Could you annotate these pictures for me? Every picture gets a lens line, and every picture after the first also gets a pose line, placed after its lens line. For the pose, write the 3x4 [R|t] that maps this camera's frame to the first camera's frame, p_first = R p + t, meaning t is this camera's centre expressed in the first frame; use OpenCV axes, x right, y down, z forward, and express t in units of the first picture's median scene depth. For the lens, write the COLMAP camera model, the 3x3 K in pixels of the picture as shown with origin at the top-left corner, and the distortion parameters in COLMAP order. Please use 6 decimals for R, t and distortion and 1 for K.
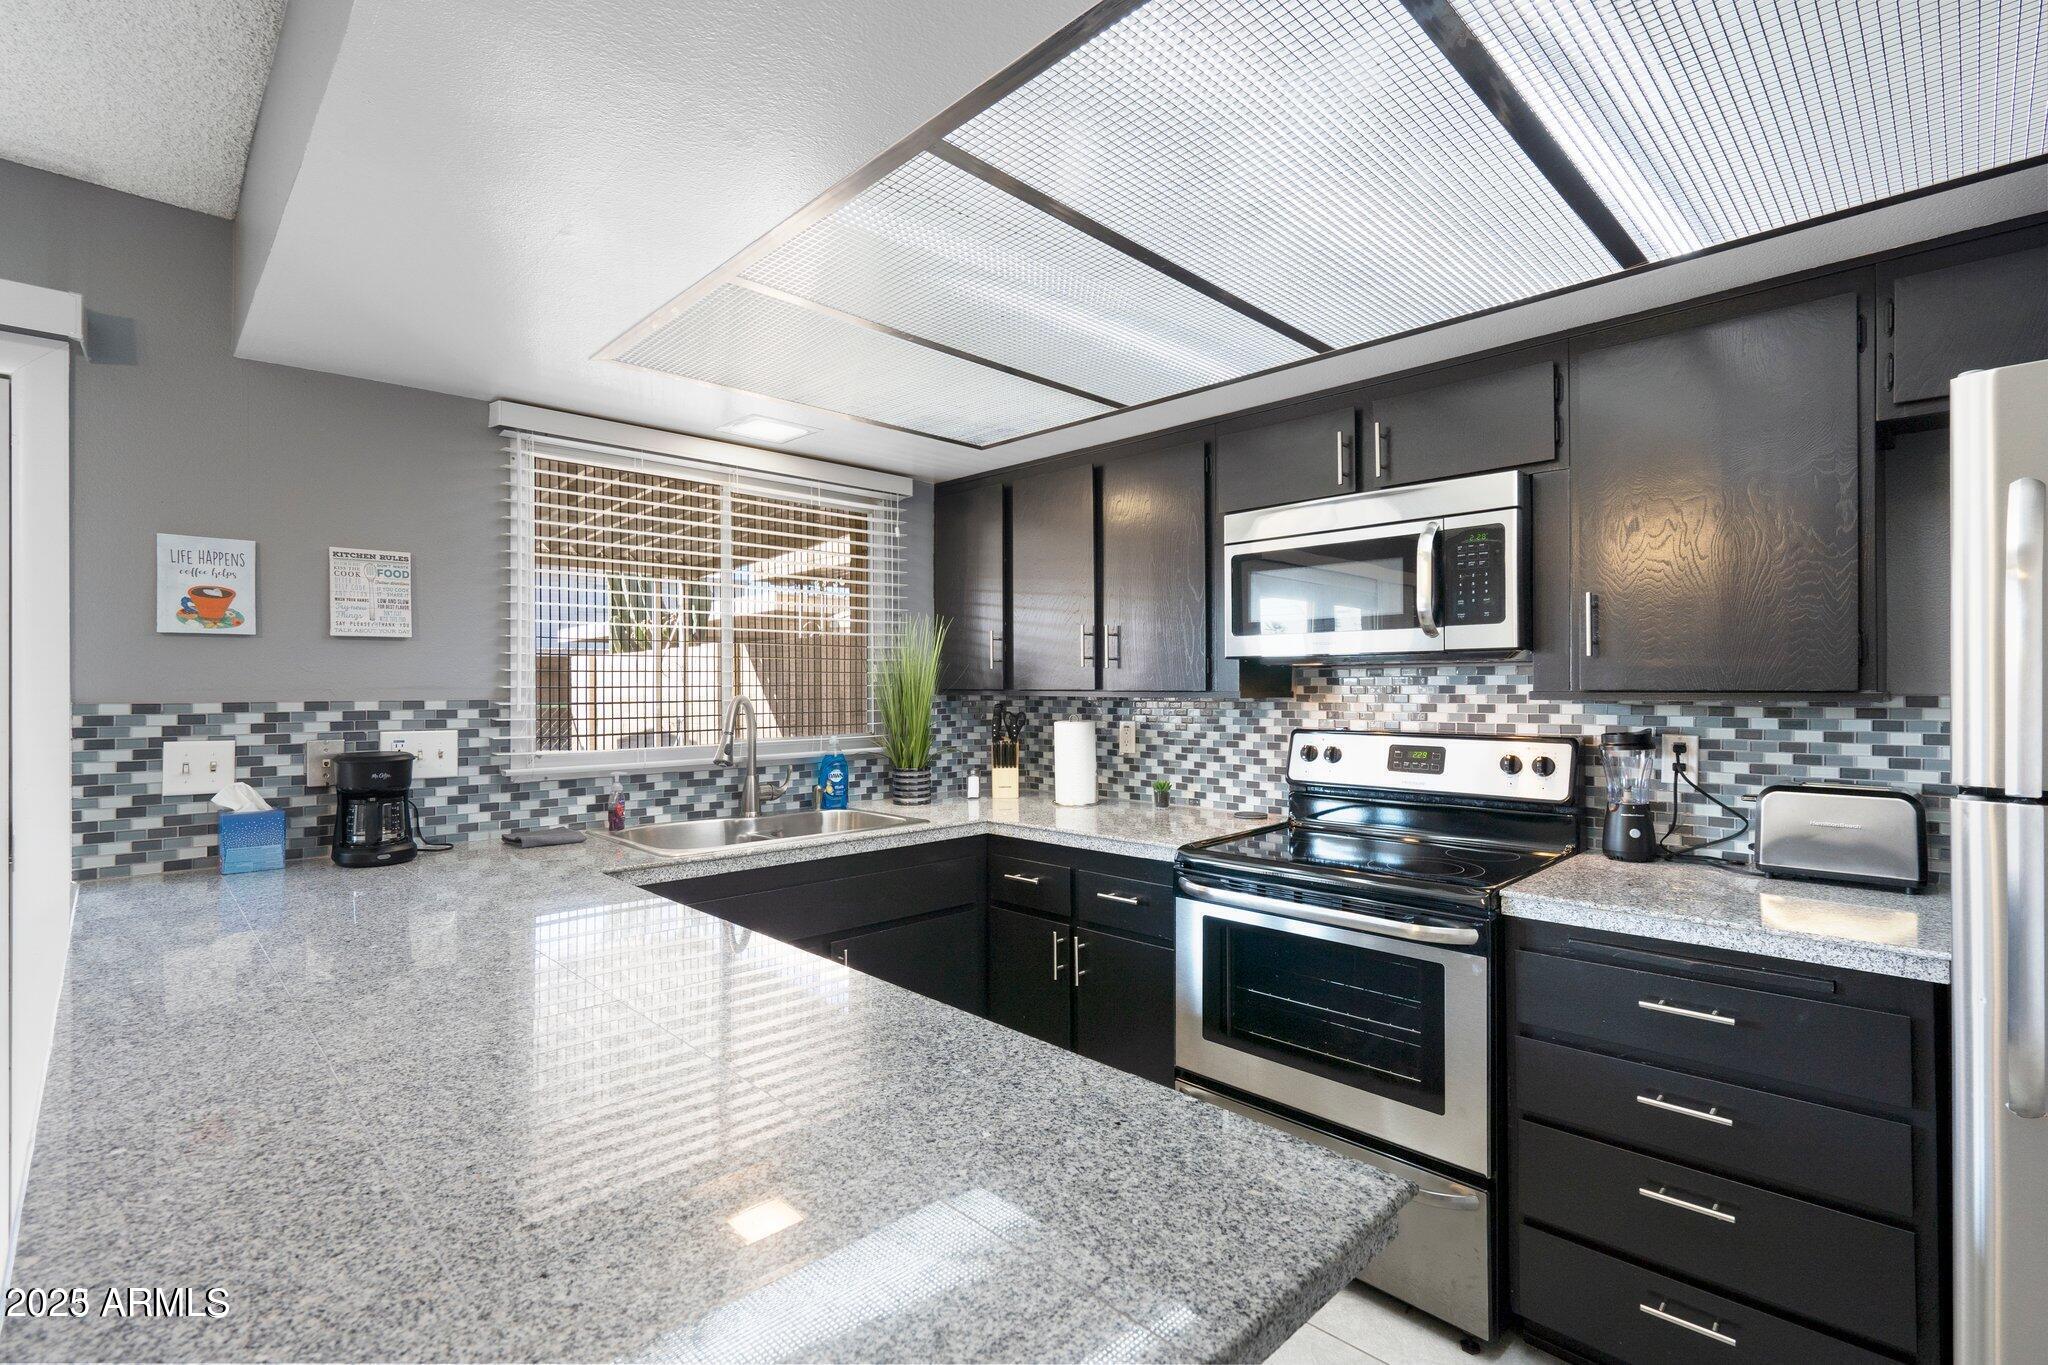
lens RADIAL K [[941.2, 0, 1019.5], [0, 941.2, 679.7], [0, 0, 1]] dist [-0.004242, 0.000647]
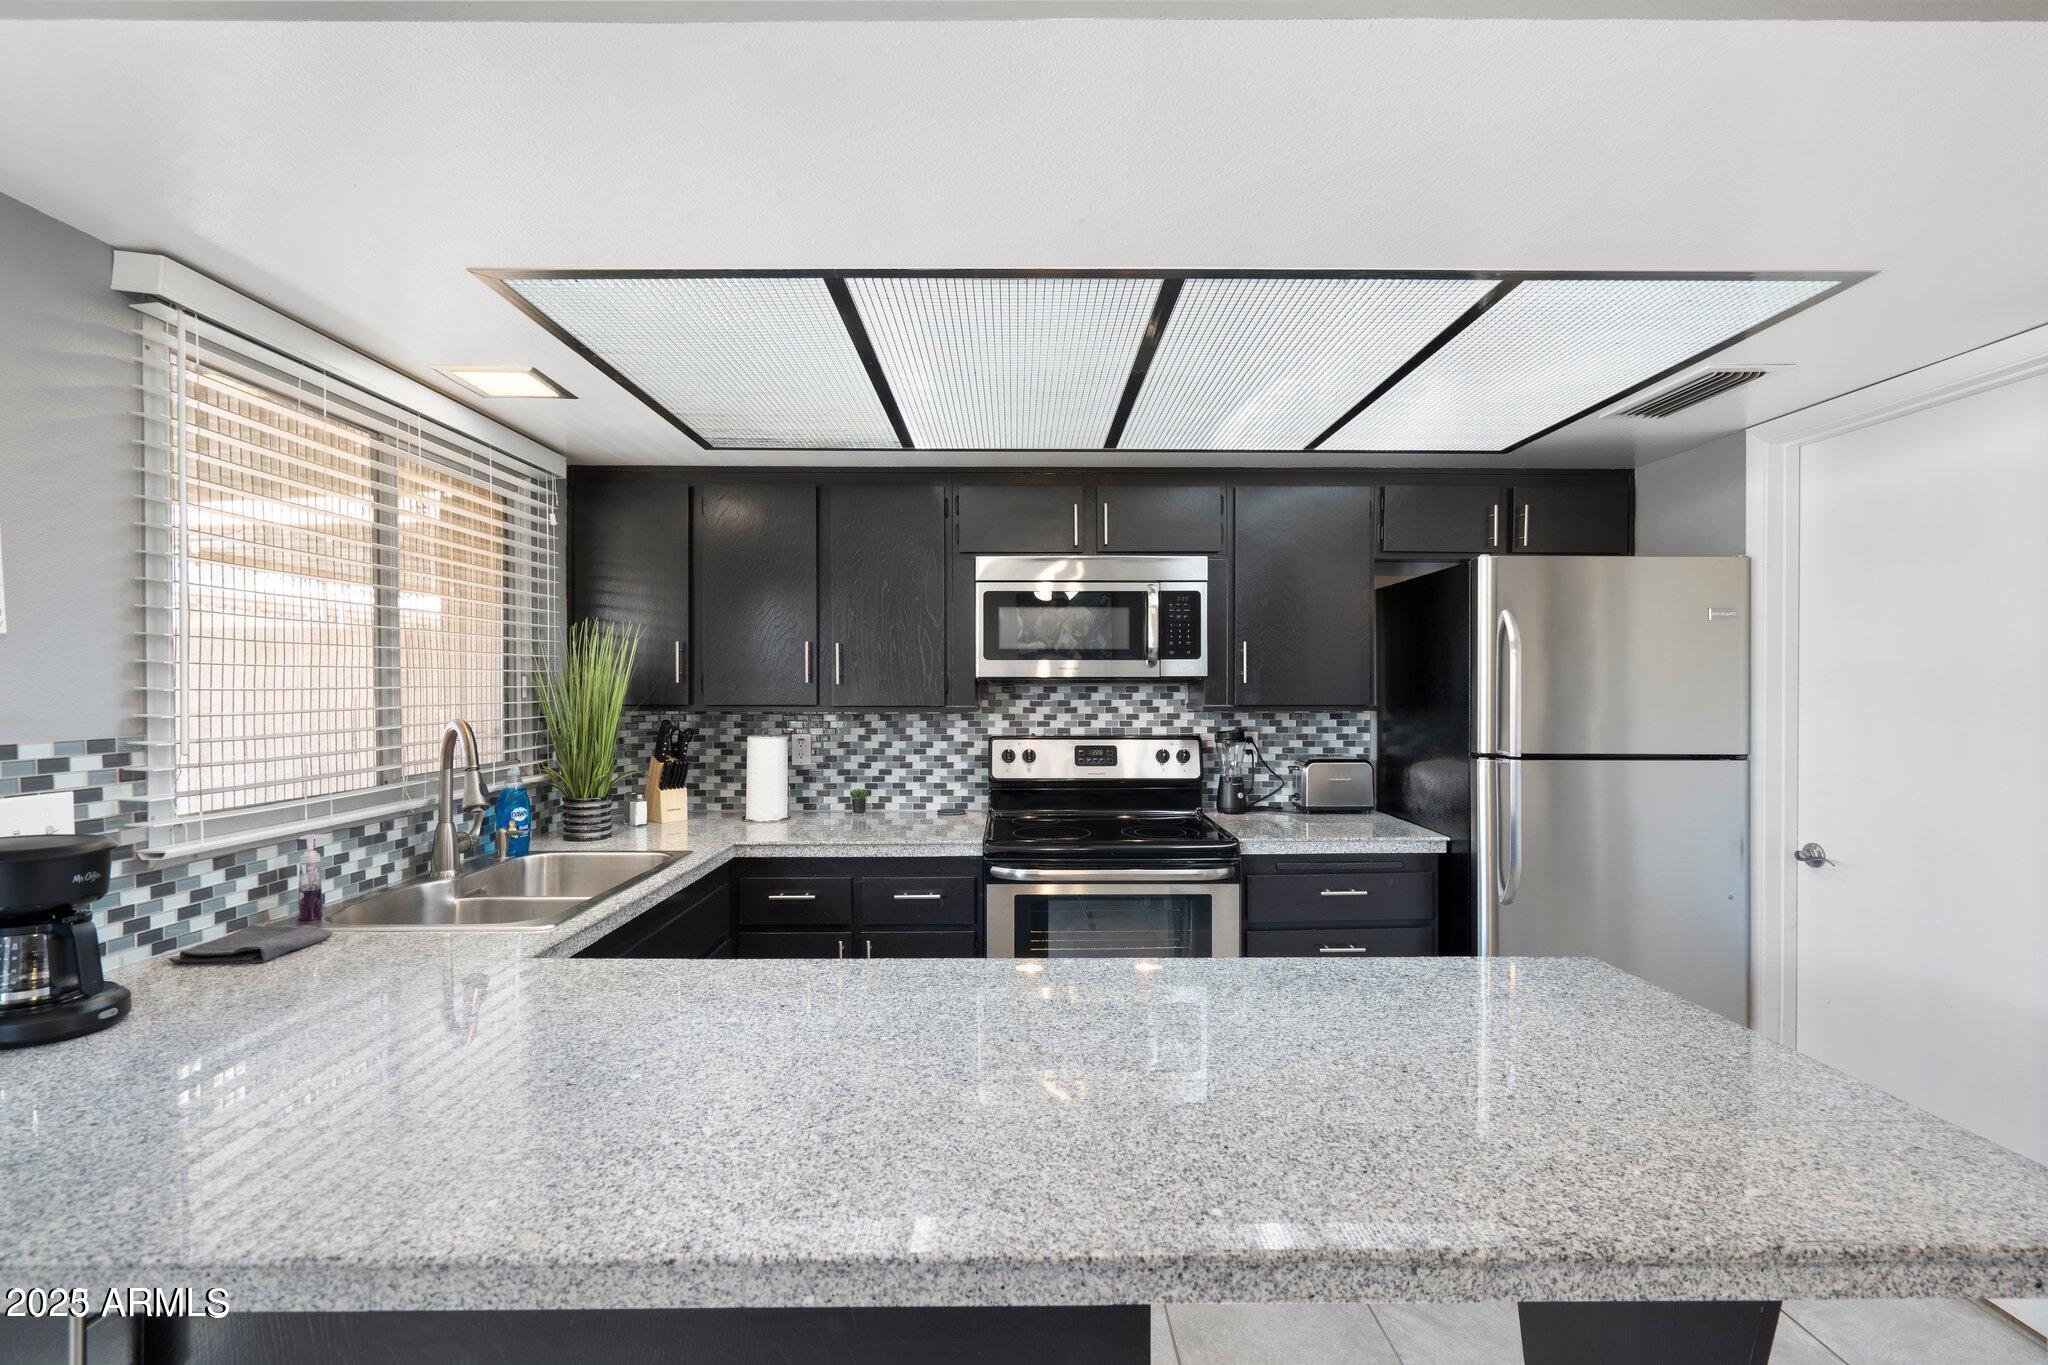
lens RADIAL K [[941.2, 0, 1024.2], [0, 941.2, 692.0], [0, 0, 1]] dist [-0.004242, 0.000647]
pose [[0.687336, -0.003201, 0.726333, -0.607382], [-0.006637, 0.999921, 0.010687, -0.019046], [-0.726309, -0.012167, 0.687260, 0.156515]]
